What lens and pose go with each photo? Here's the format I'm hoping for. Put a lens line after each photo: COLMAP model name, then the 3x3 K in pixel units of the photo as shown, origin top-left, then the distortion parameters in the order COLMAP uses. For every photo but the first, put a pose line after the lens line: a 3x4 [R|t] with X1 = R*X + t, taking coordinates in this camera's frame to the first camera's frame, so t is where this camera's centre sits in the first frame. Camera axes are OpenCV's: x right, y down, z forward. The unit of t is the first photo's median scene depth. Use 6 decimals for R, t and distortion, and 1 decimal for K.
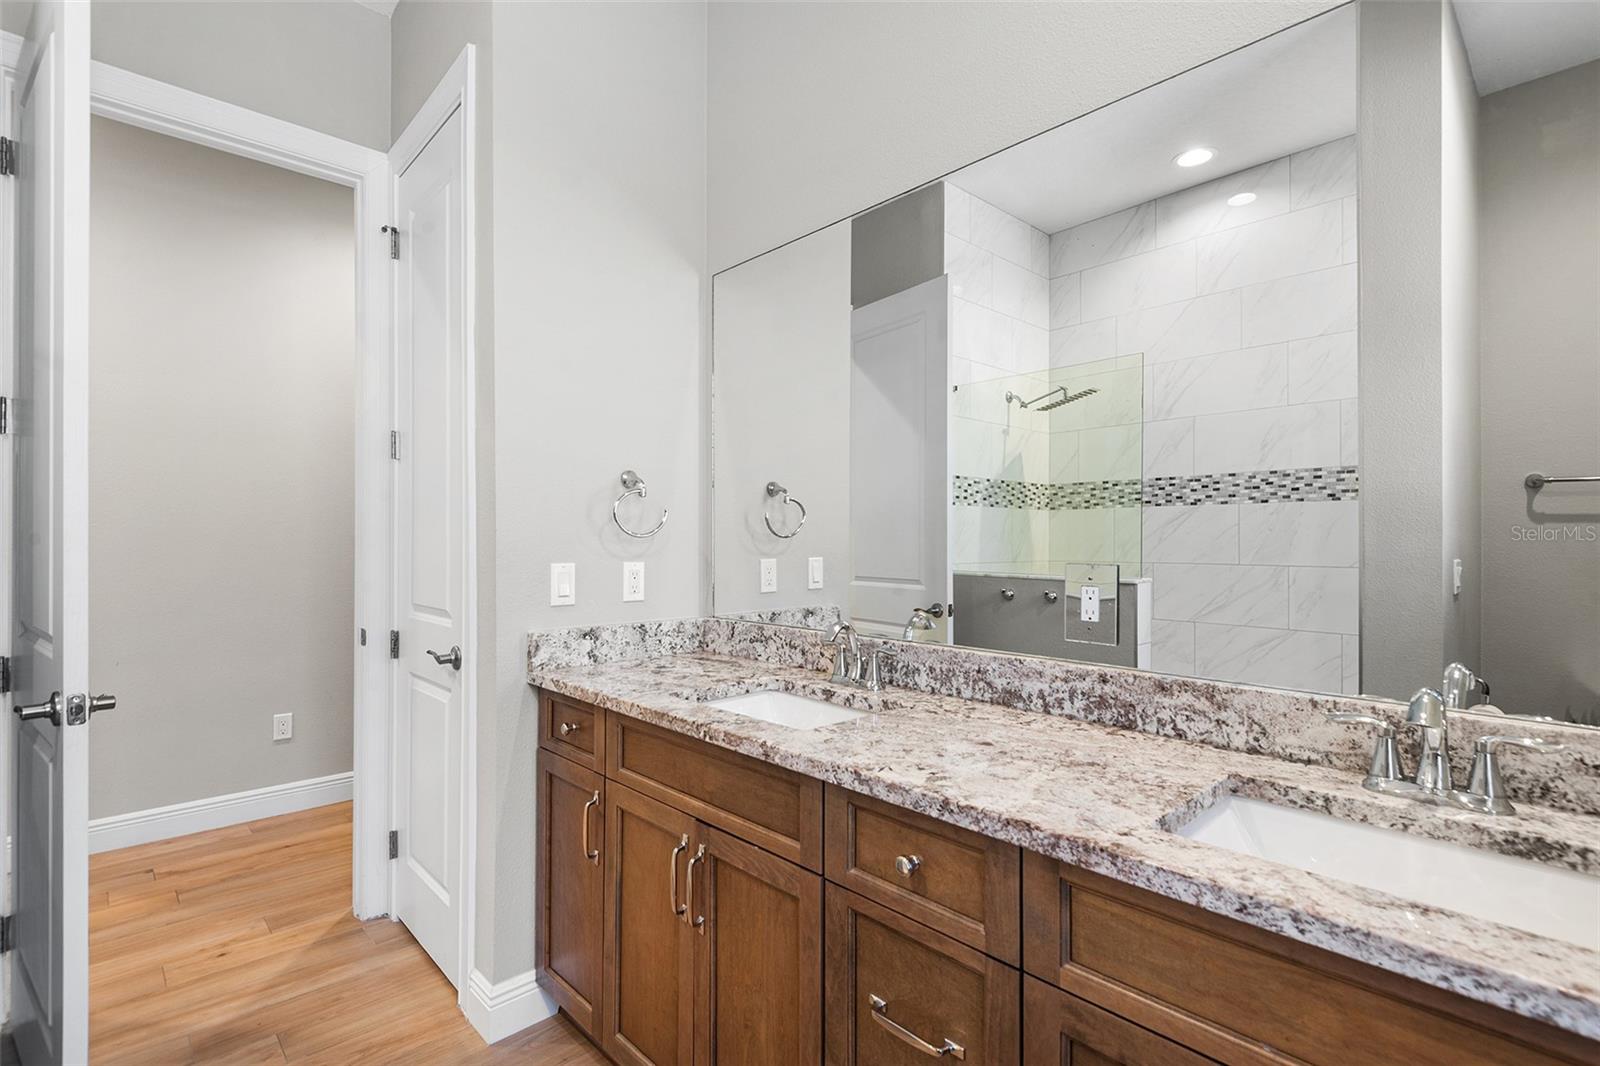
lens RADIAL K [[733.1, 0, 792.9], [0, 733.1, 545.0], [0, 0, 1]] dist [0.000184, -0.000493]
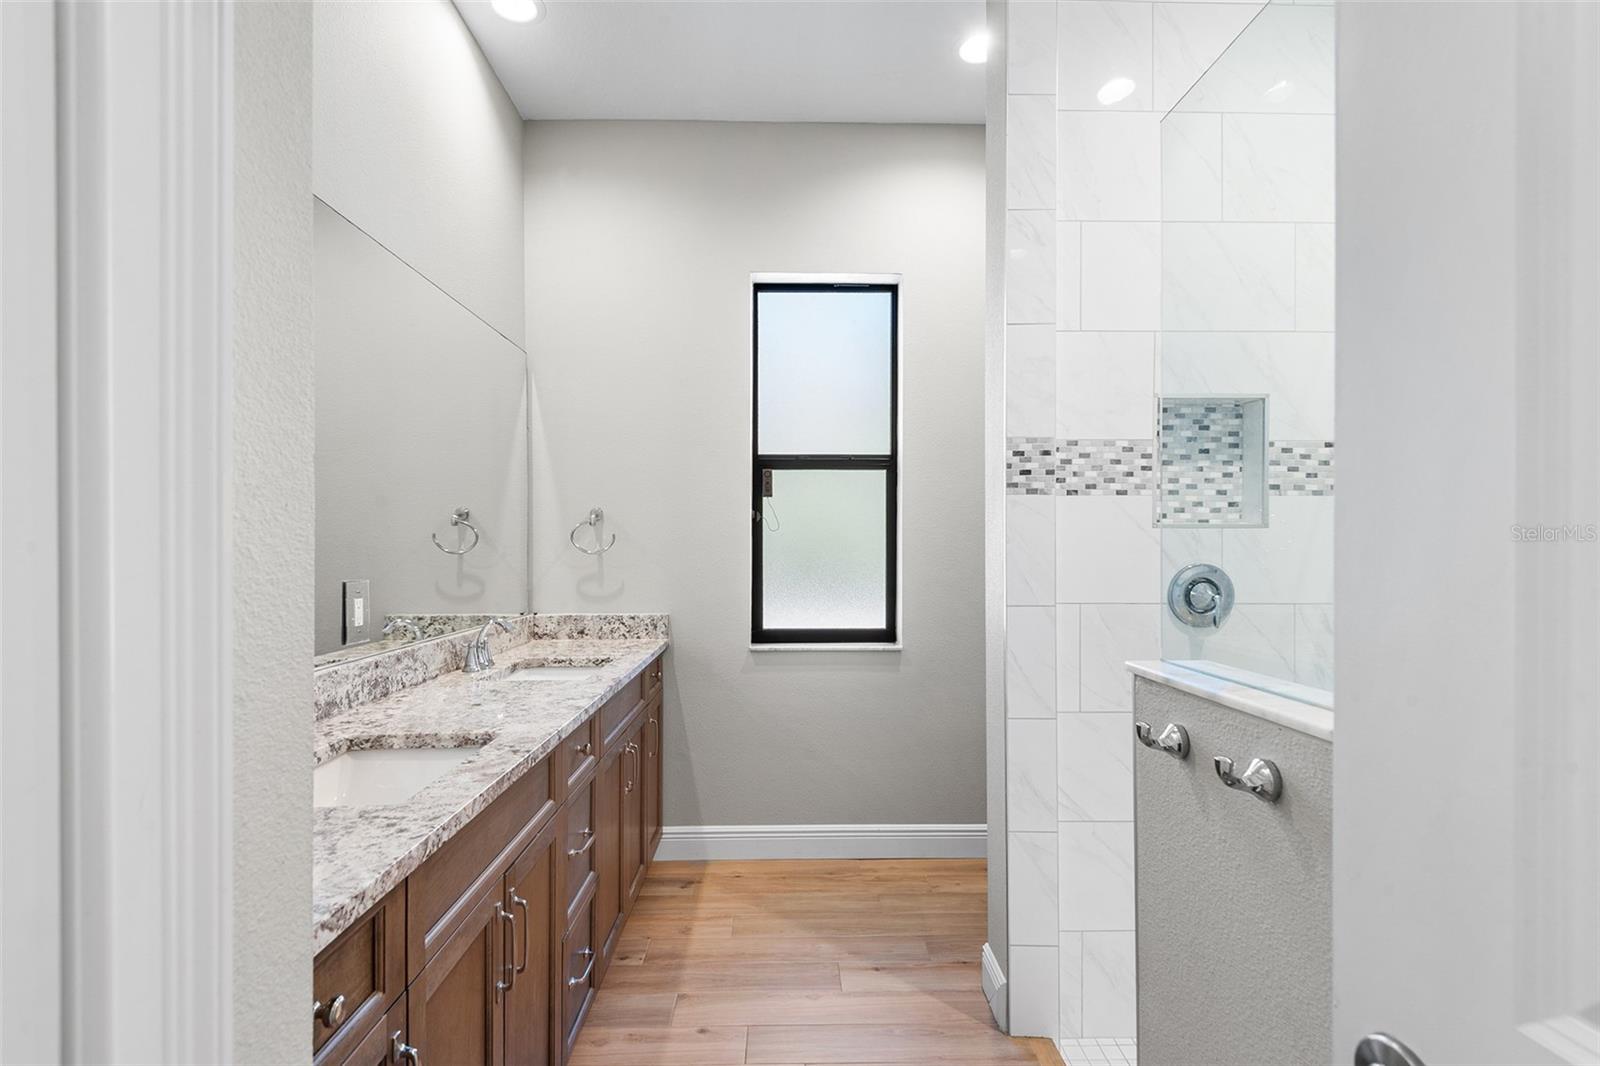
lens RADIAL K [[733.1, 0, 792.9], [0, 733.1, 545.0], [0, 0, 1]] dist [0.000184, -0.000493]
pose [[-0.742287, -0.002255, 0.670078, -1.006008], [-0.000666, 0.999996, 0.002627, -0.040535], [-0.670082, 0.001503, -0.742286, 1.431846]]
